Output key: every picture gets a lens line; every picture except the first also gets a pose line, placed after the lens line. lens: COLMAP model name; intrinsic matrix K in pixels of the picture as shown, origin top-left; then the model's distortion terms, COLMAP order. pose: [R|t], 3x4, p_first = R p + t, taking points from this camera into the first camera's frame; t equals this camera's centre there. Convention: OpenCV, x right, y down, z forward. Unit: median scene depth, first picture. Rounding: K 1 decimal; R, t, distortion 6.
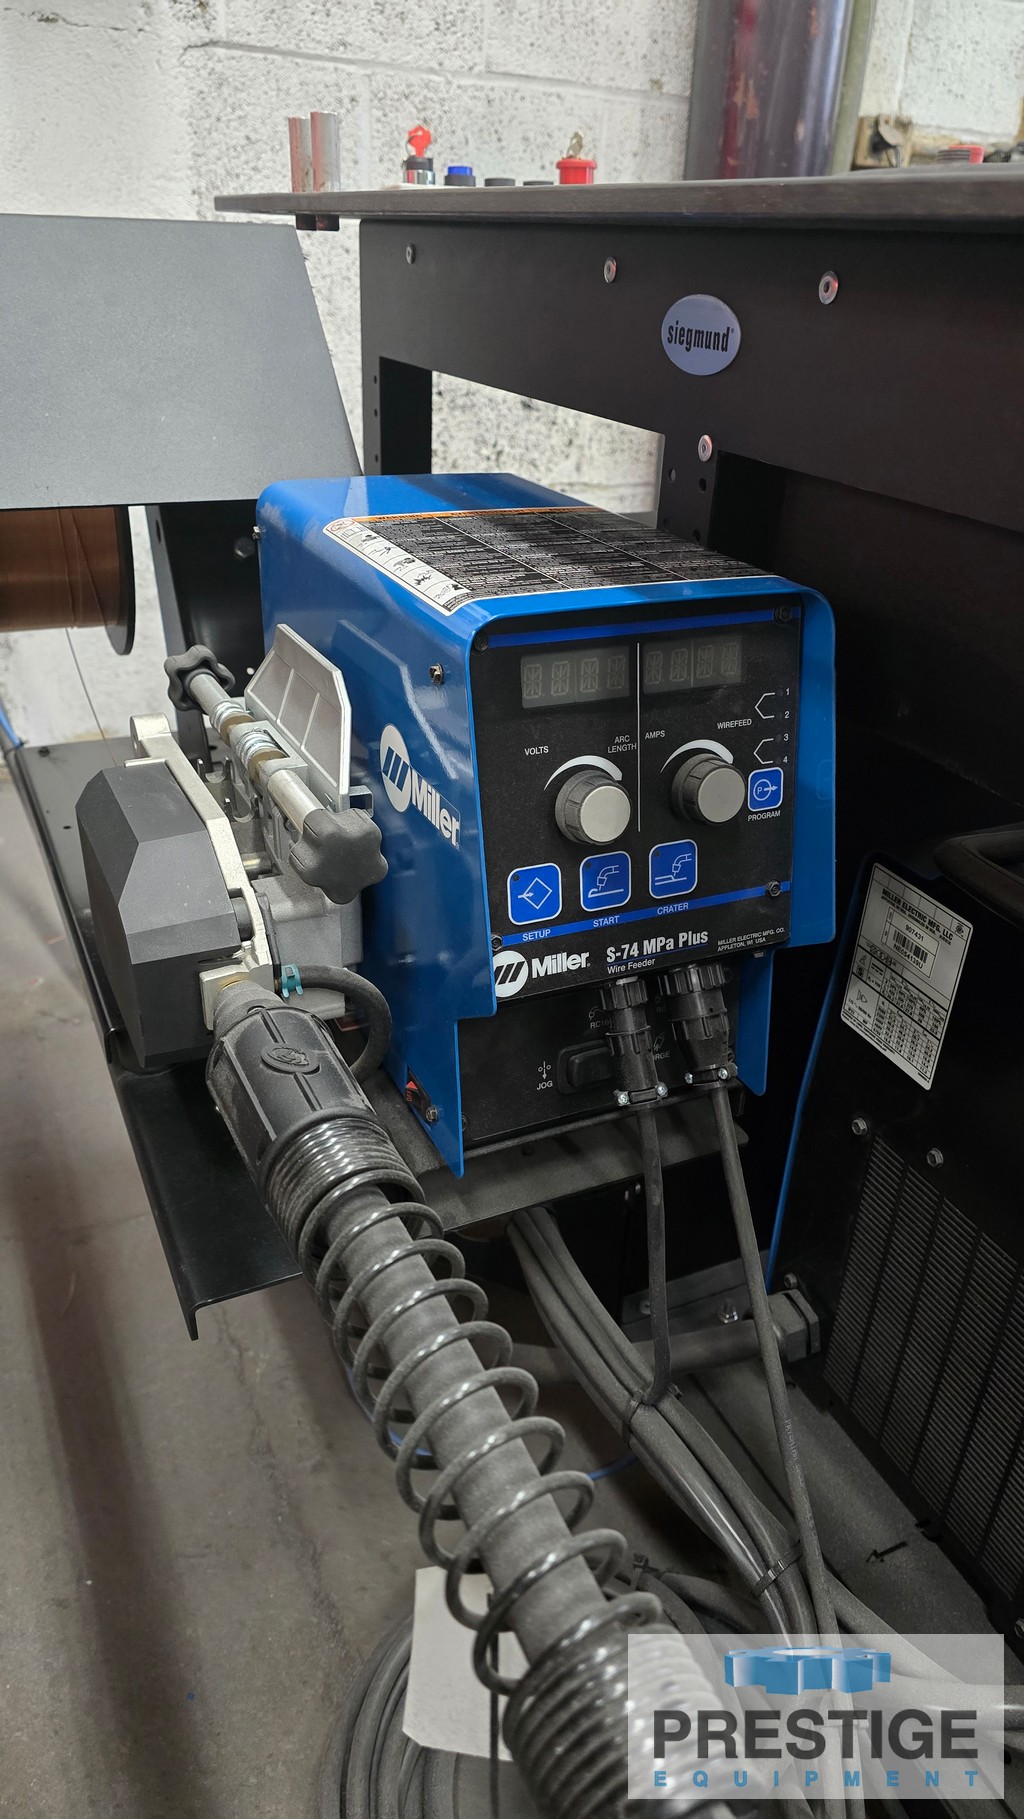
lens RADIAL K [[1194.2, 0, 512.0], [0, 1194.2, 909.5], [0, 0, 1]] dist [0.137081, -0.128741]
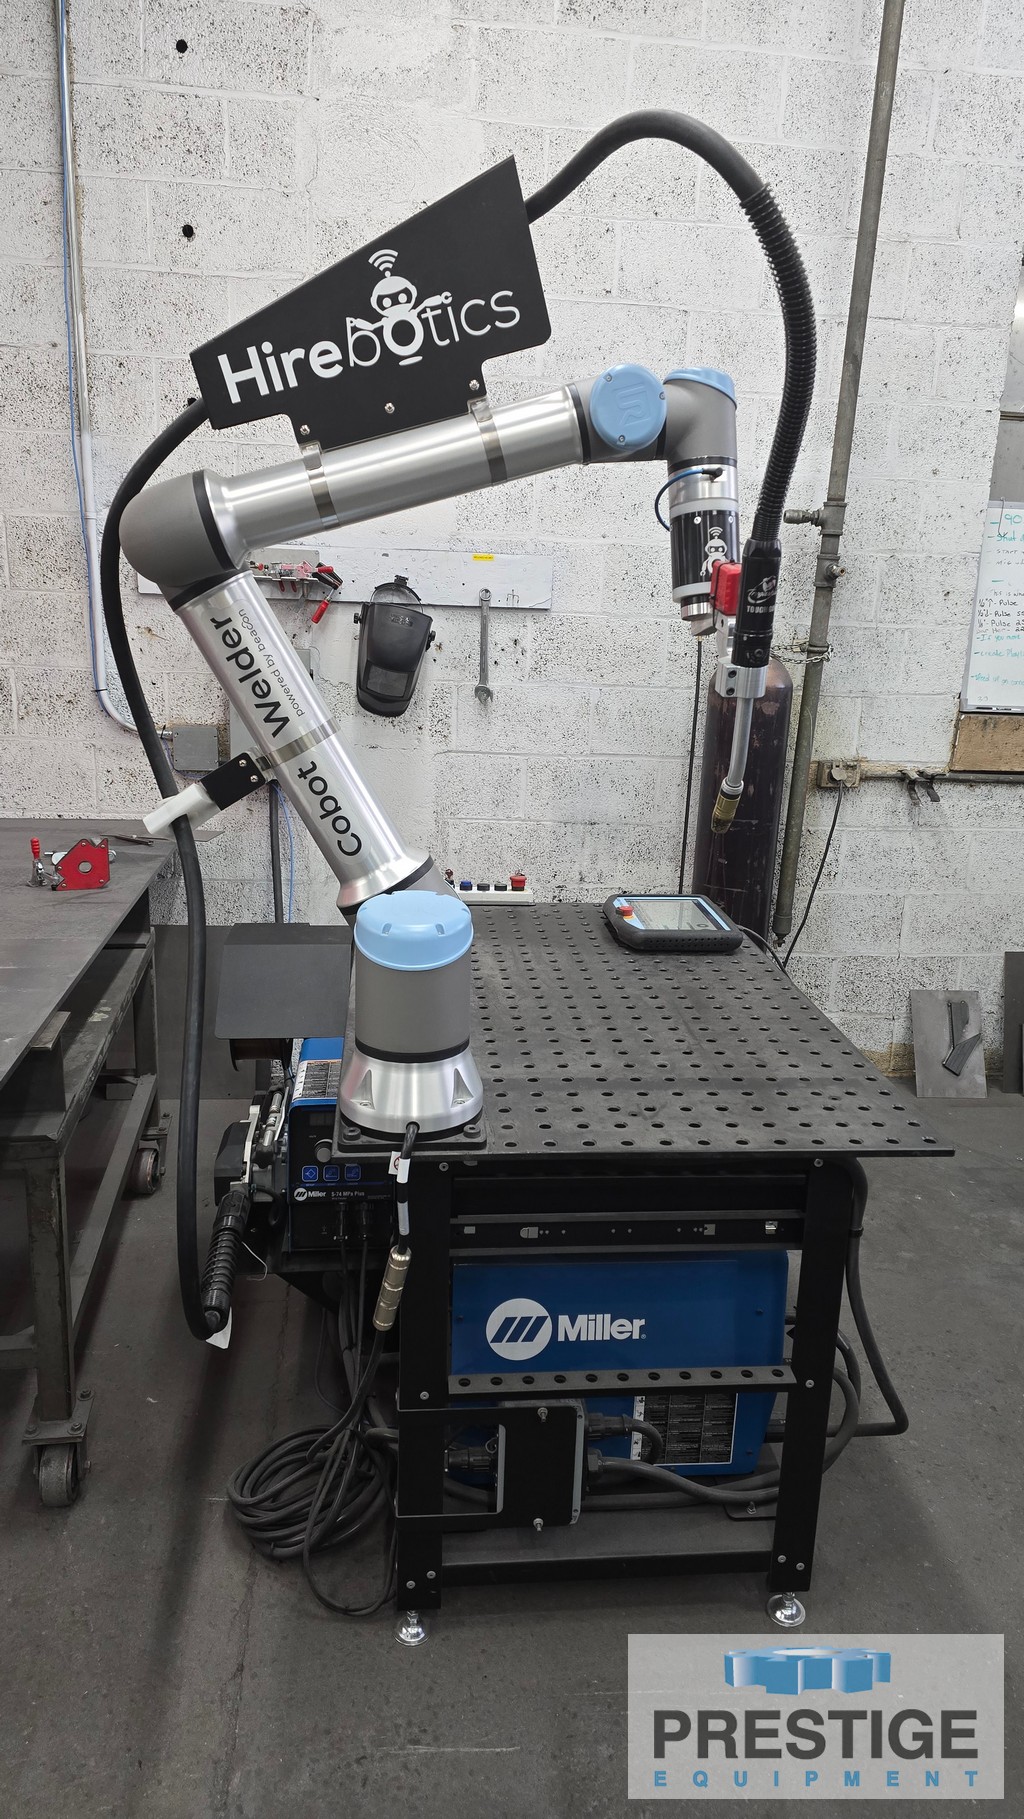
lens RADIAL K [[1194.2, 0, 512.0], [0, 1194.2, 909.5], [0, 0, 1]] dist [0.137081, -0.128741]
pose [[0.940837, 0.079489, -0.329403, 0.540669], [-0.153537, 0.966585, -0.205280, -0.040618], [0.302079, 0.243711, 0.921604, -0.761329]]
